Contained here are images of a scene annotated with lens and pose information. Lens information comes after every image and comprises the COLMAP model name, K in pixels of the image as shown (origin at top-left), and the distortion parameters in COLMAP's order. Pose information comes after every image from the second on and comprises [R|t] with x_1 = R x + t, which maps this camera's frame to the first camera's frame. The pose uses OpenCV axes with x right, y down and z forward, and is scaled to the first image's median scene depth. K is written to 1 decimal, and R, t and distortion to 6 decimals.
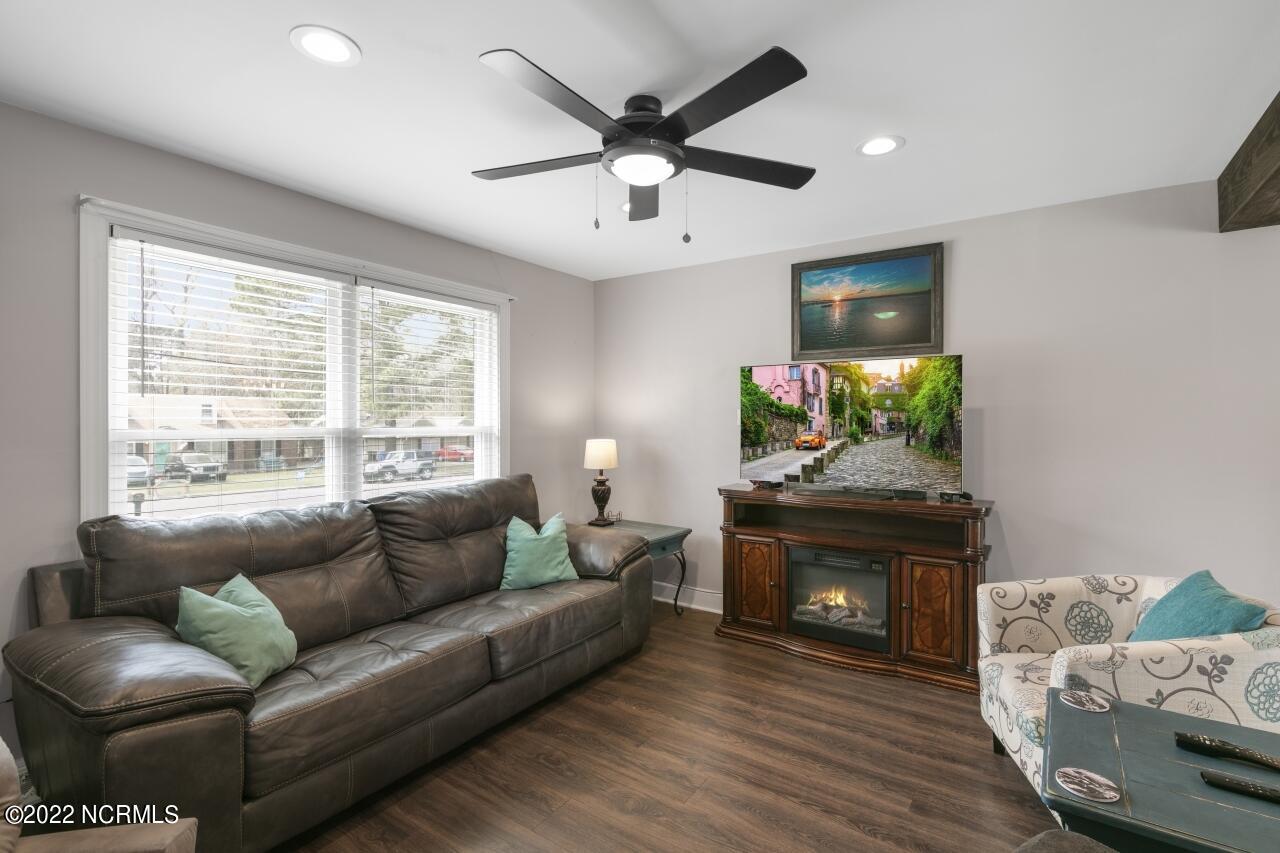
lens RADIAL K [[590.6, 0, 640.0], [0, 590.6, 426.5], [0, 0, 1]] dist [-0.003082, -0.000544]
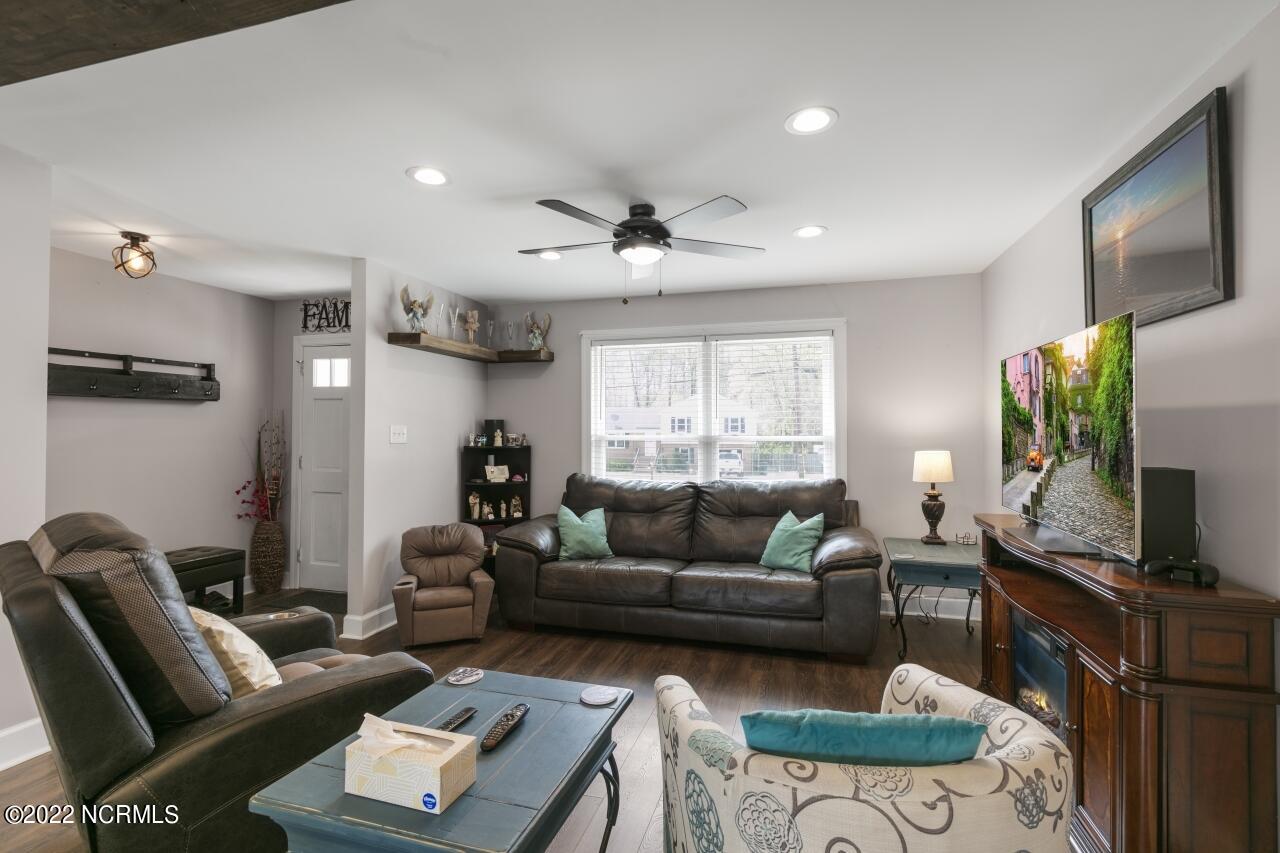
lens RADIAL K [[590.6, 0, 640.0], [0, 590.6, 426.5], [0, 0, 1]] dist [-0.003082, -0.000544]
pose [[0.298802, -0.008648, -0.954276, 0.843538], [-0.007796, 0.999903, -0.011502, -0.002086], [0.954283, 0.010877, 0.298706, 0.350517]]
